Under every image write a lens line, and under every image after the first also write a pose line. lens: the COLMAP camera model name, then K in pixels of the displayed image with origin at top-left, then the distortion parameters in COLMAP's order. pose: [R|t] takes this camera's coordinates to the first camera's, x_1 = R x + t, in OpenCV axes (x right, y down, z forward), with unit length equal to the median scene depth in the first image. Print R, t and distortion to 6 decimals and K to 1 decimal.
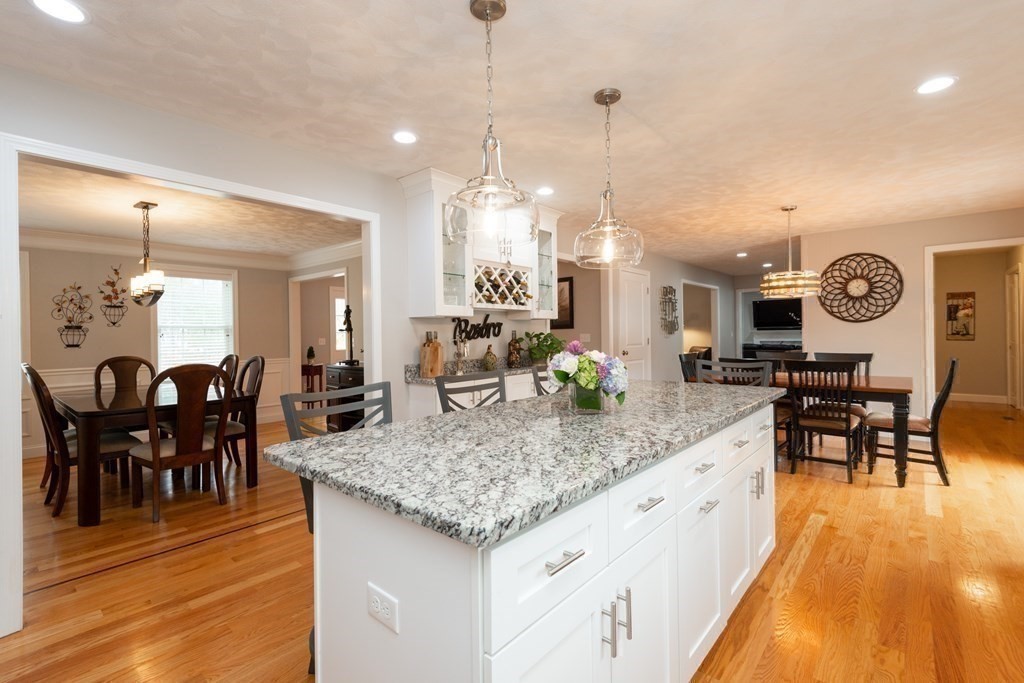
lens RADIAL K [[462.6, 0, 516.3], [0, 462.6, 333.9], [0, 0, 1]] dist [0.001467, -0.005340]
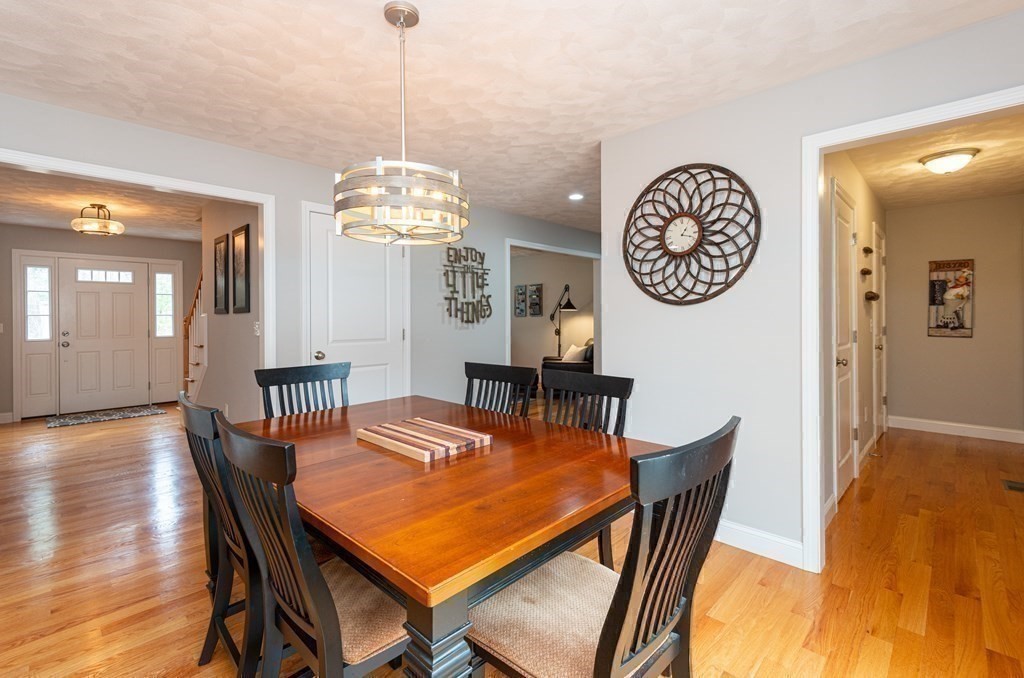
lens RADIAL K [[462.6, 0, 507.2], [0, 462.6, 318.0], [0, 0, 1]] dist [0.001467, -0.005340]
pose [[0.997097, 0.011438, -0.075278, 0.592821], [-0.011459, 0.999934, 0.000152, -0.009074], [0.075274, 0.000711, 0.997163, 0.494709]]
